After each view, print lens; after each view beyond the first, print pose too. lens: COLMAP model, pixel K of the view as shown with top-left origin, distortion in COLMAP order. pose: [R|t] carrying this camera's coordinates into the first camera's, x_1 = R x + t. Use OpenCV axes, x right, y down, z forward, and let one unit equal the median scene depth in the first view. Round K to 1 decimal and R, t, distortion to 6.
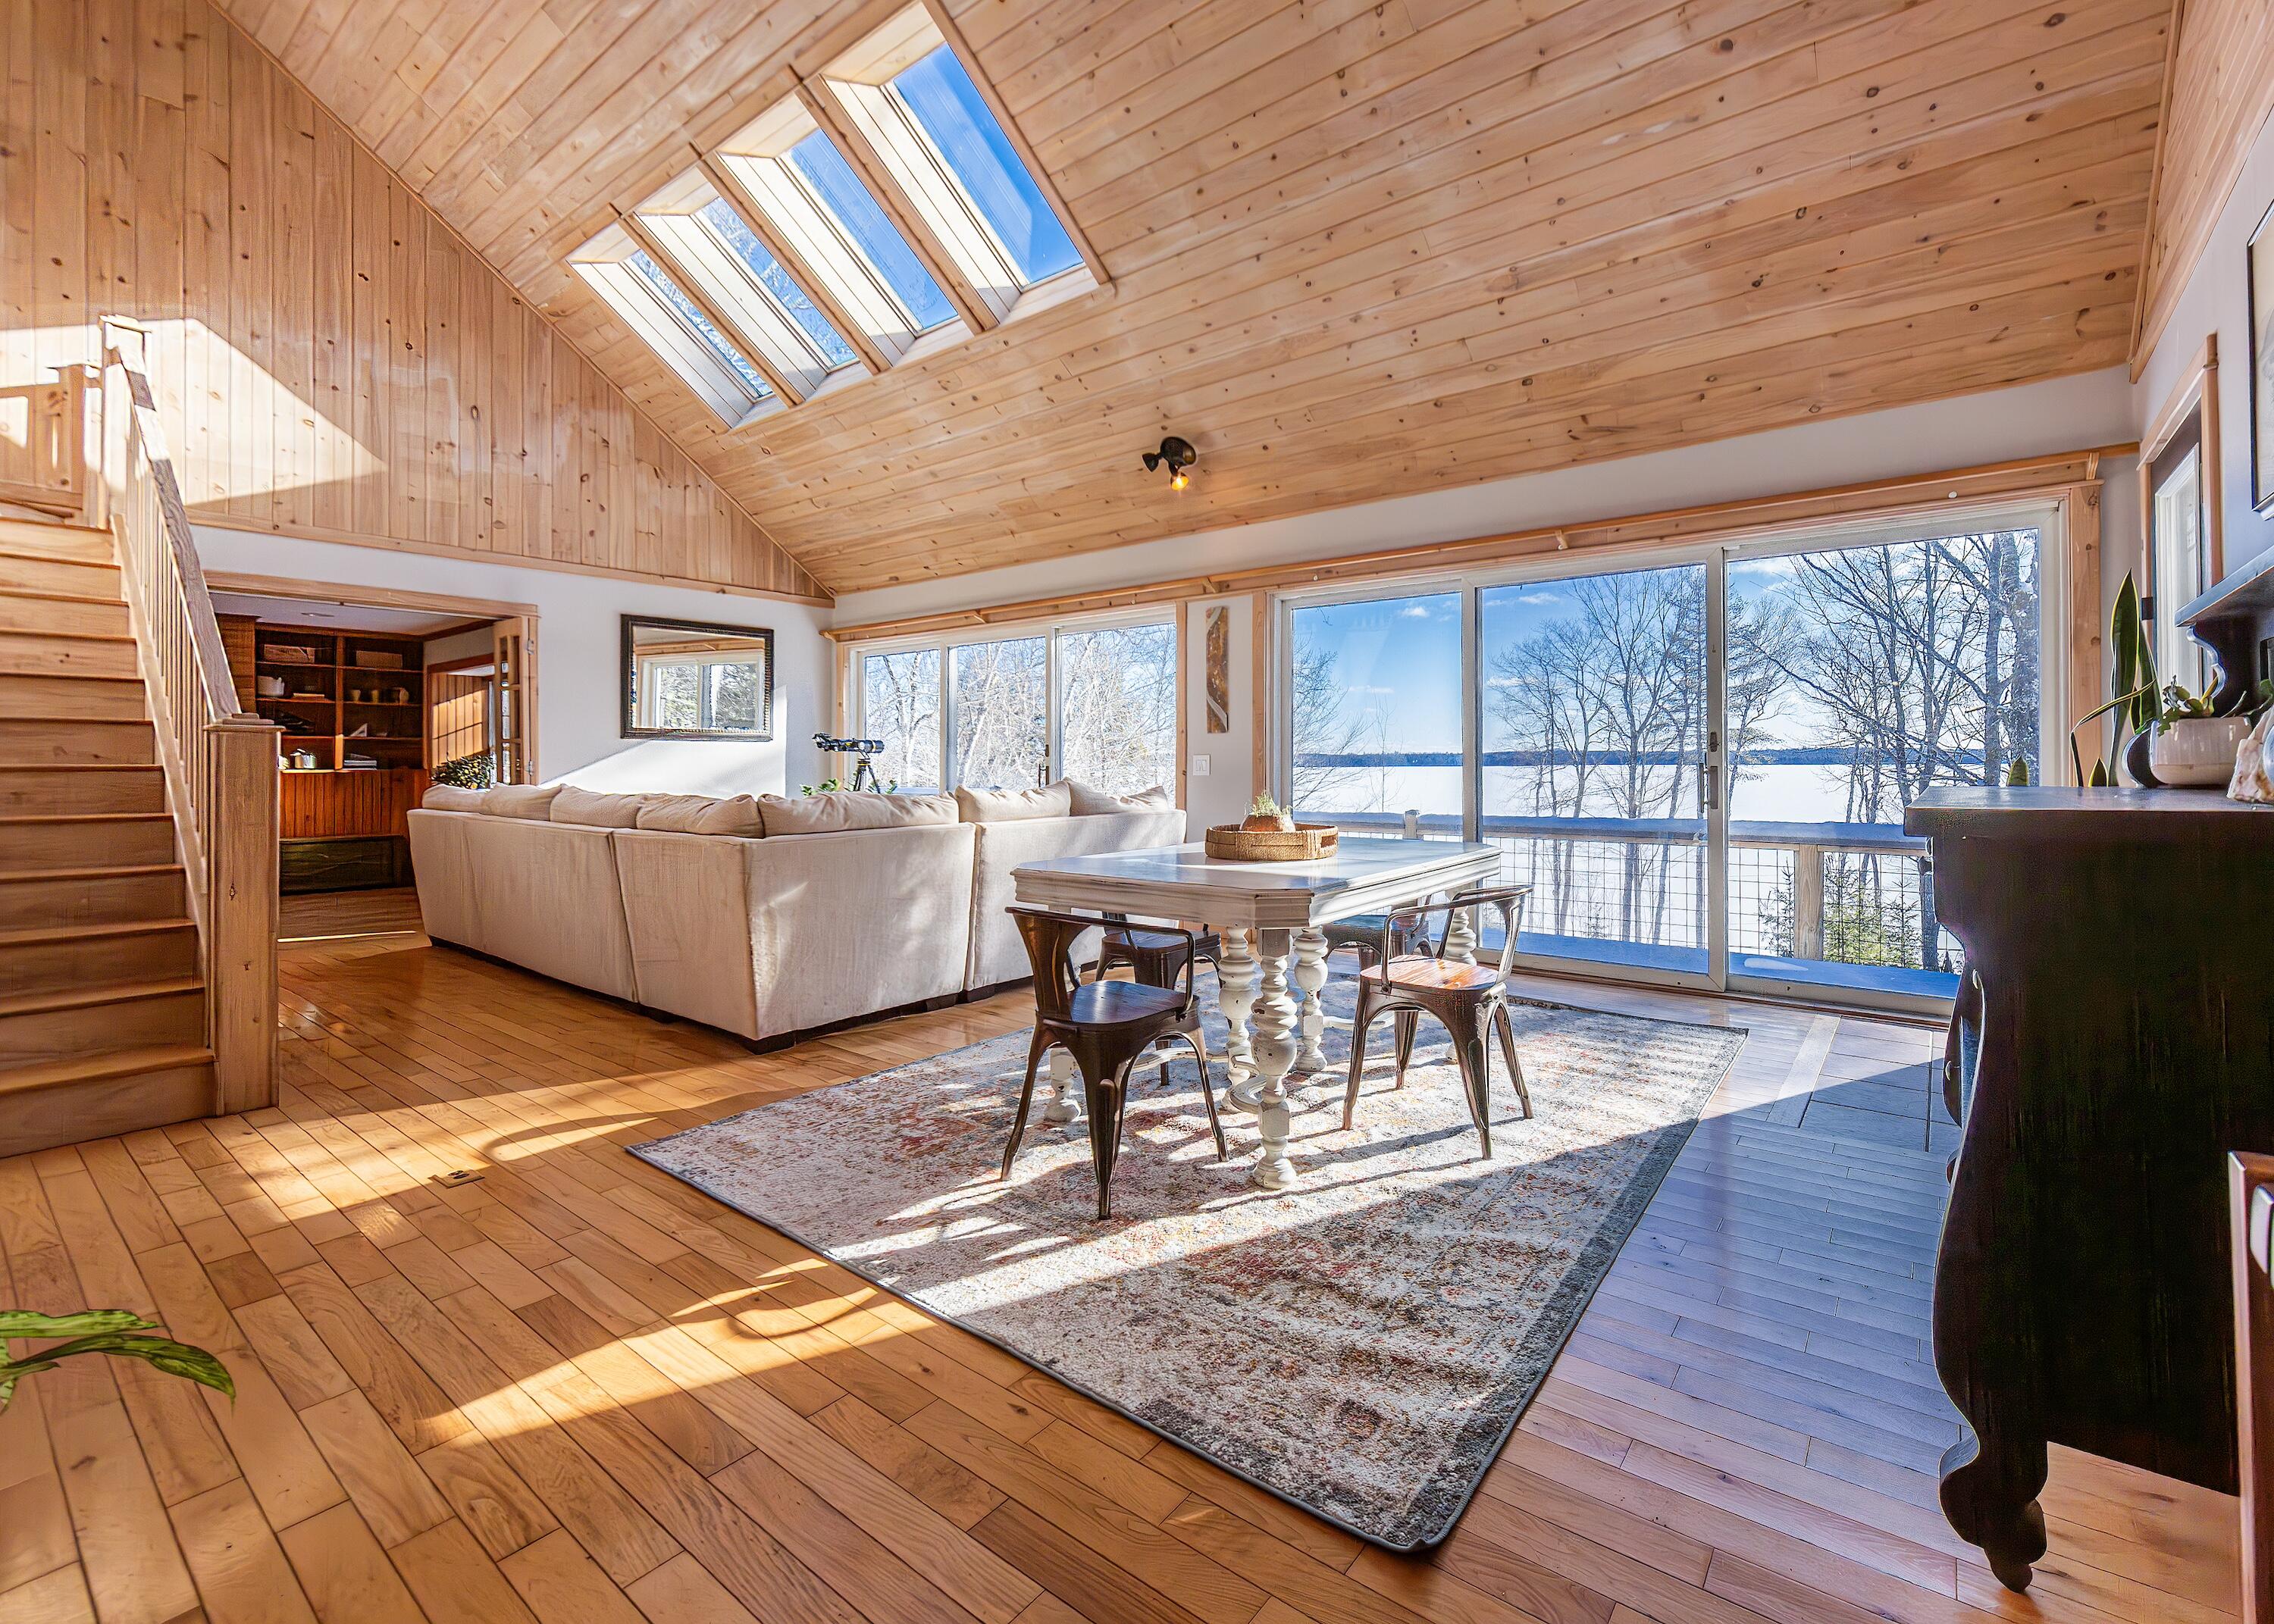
lens RADIAL K [[987.8, 0, 1200.0], [0, 987.8, 753.8], [0, 0, 1]] dist [-0.000574, -0.000194]
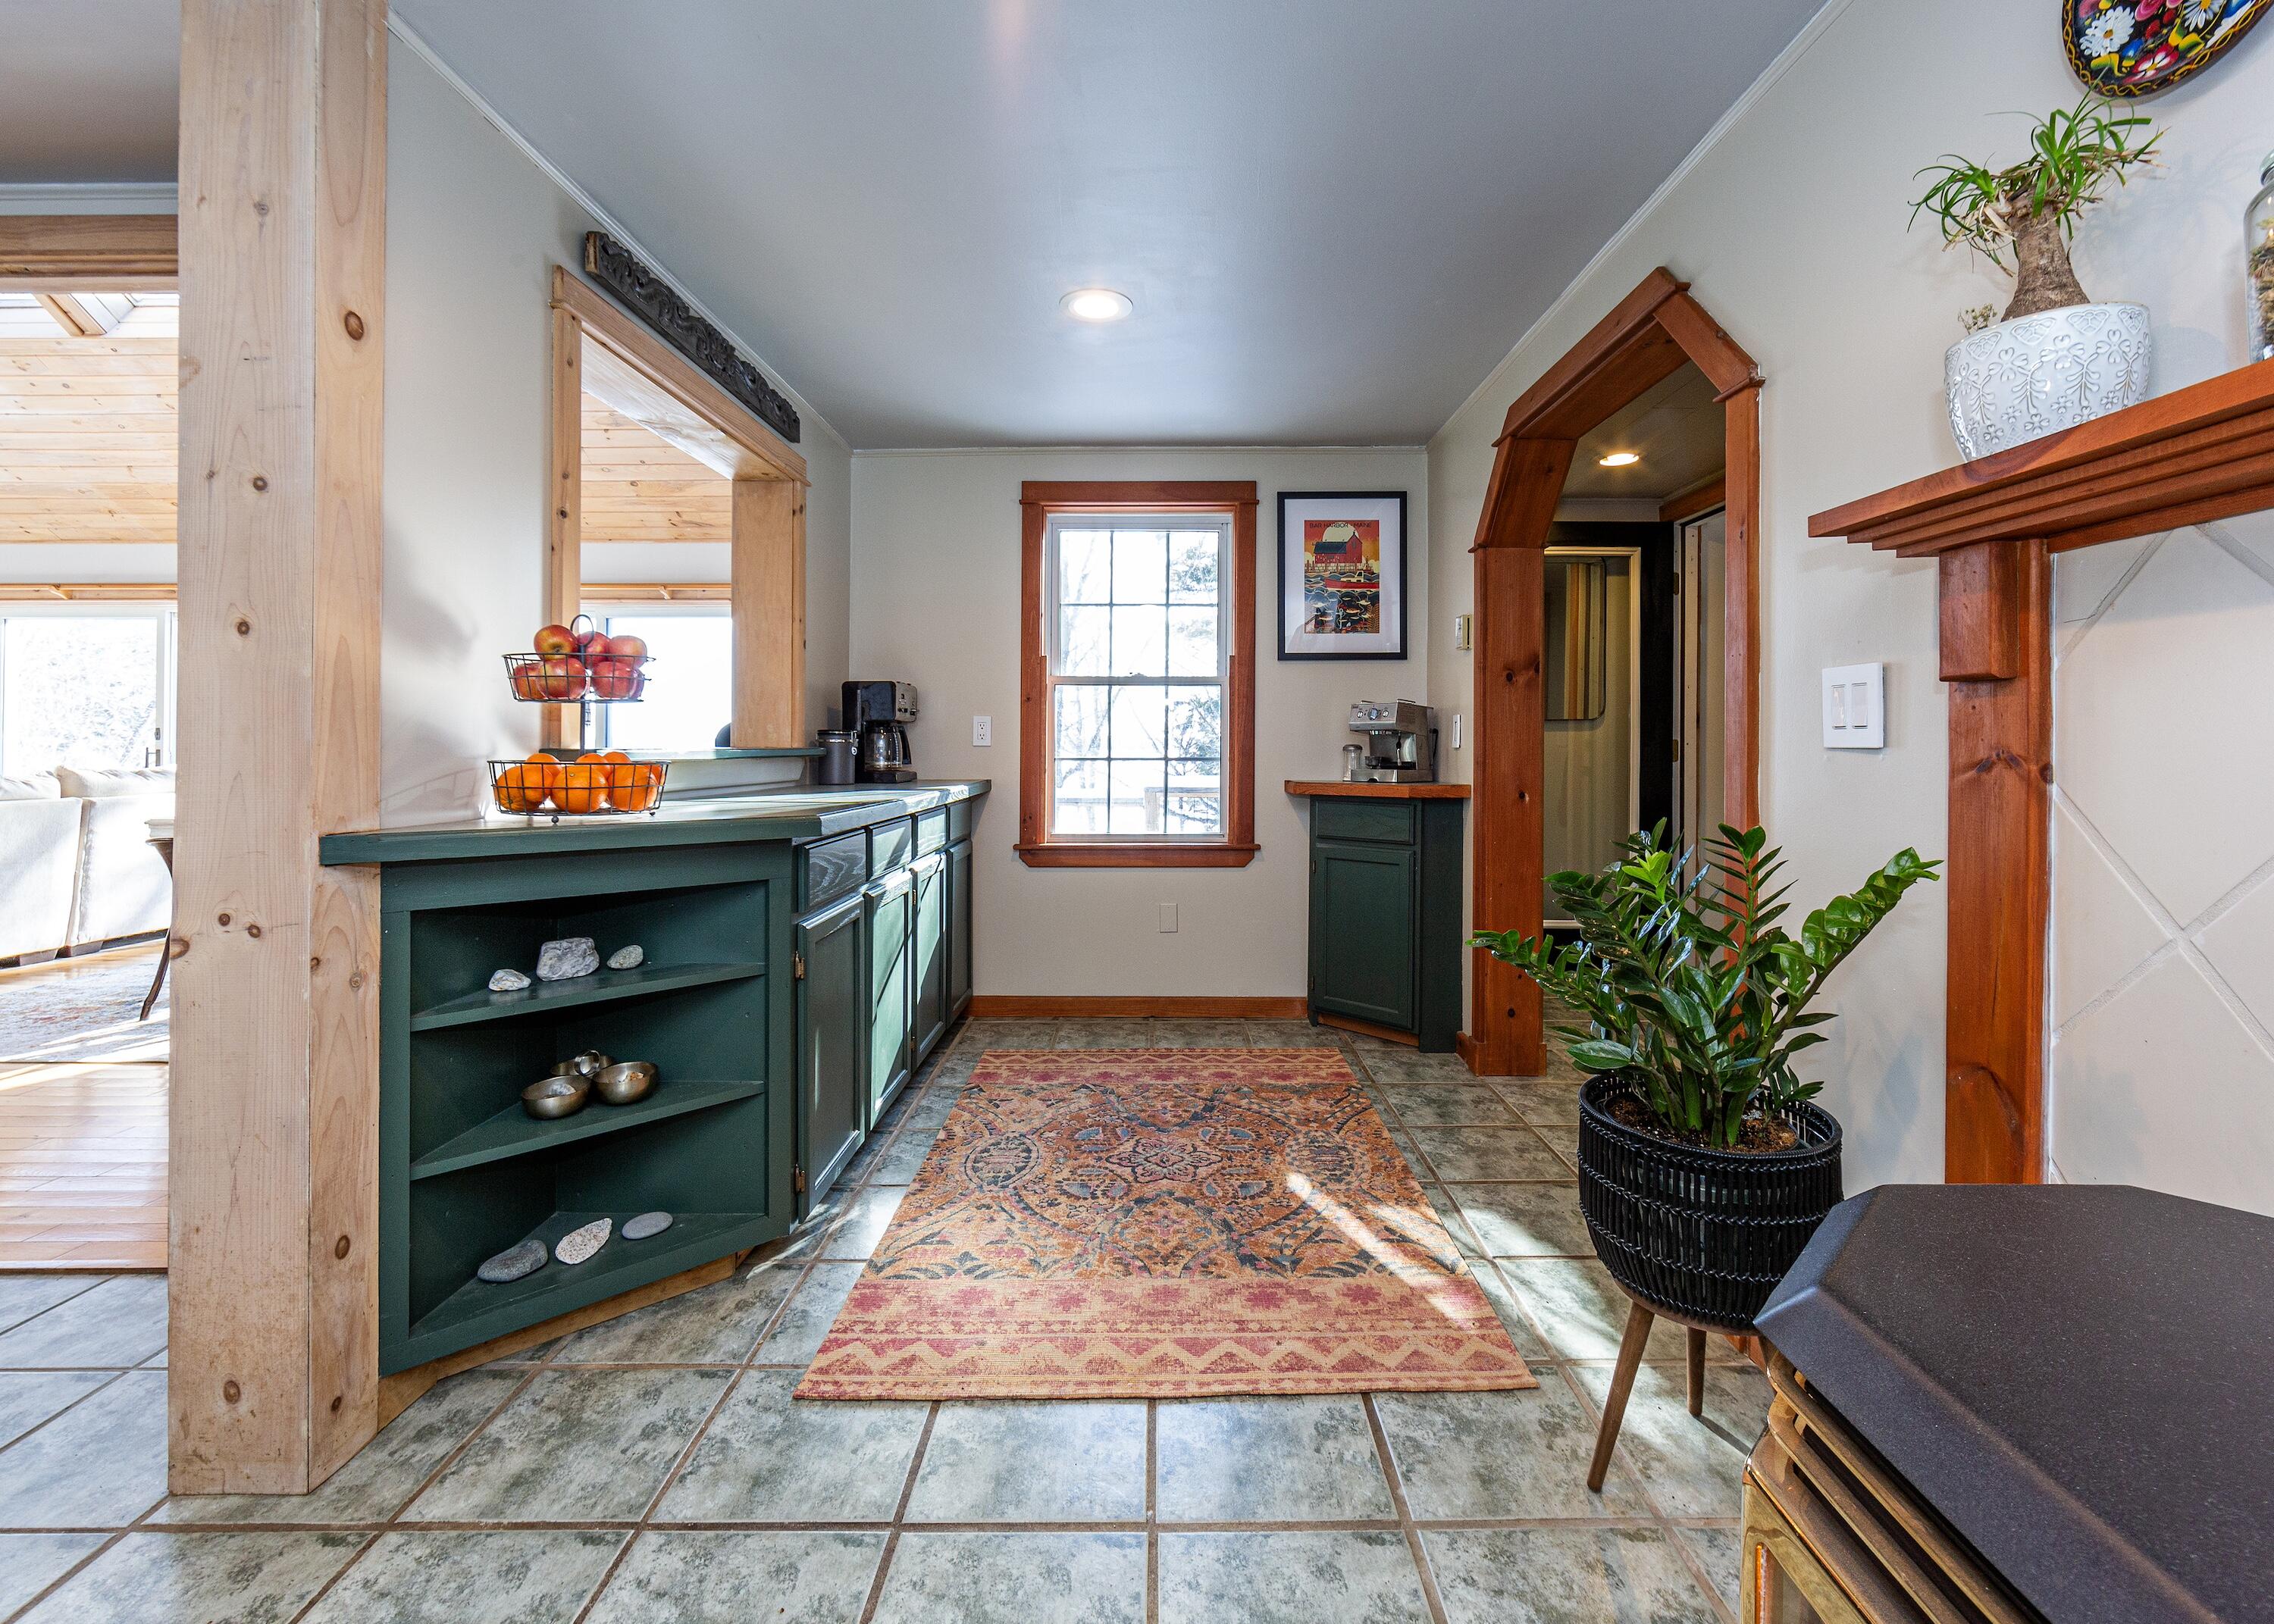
lens RADIAL K [[994.6, 0, 1148.6], [0, 994.6, 744.2], [0, 0, 1]] dist [0.001333, 0.000255]
pose [[0.798824, 0.007133, 0.601522, 0.049247], [-0.009982, 0.999949, 0.001399, -0.004431], [-0.601482, -0.007122, 0.798855, -0.506979]]
